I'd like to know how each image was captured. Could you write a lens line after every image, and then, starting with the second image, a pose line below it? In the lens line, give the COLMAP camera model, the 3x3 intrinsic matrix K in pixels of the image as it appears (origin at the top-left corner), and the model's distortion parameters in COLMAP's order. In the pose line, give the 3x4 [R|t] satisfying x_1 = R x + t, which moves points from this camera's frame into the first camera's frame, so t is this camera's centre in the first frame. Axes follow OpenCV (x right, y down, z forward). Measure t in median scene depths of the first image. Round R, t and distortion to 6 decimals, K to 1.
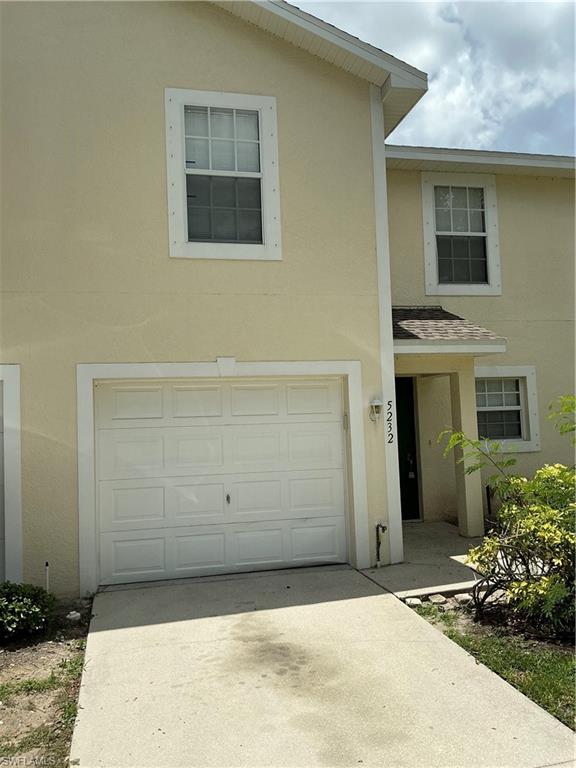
lens RADIAL K [[626.9, 0, 292.6], [0, 626.9, 385.0], [0, 0, 1]] dist [0.076772, -0.143364]
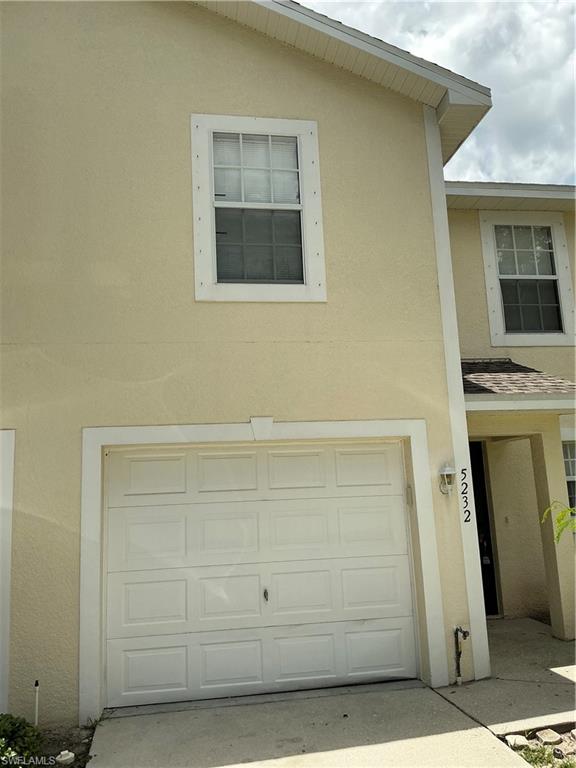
lens RADIAL K [[626.9, 0, 292.6], [0, 626.9, 385.0], [0, 0, 1]] dist [0.076772, -0.143364]
pose [[0.998178, -0.019799, -0.057004, -0.017251], [0.013078, 0.993169, -0.115946, 0.009663], [0.058910, 0.114990, 0.991618, 0.172516]]
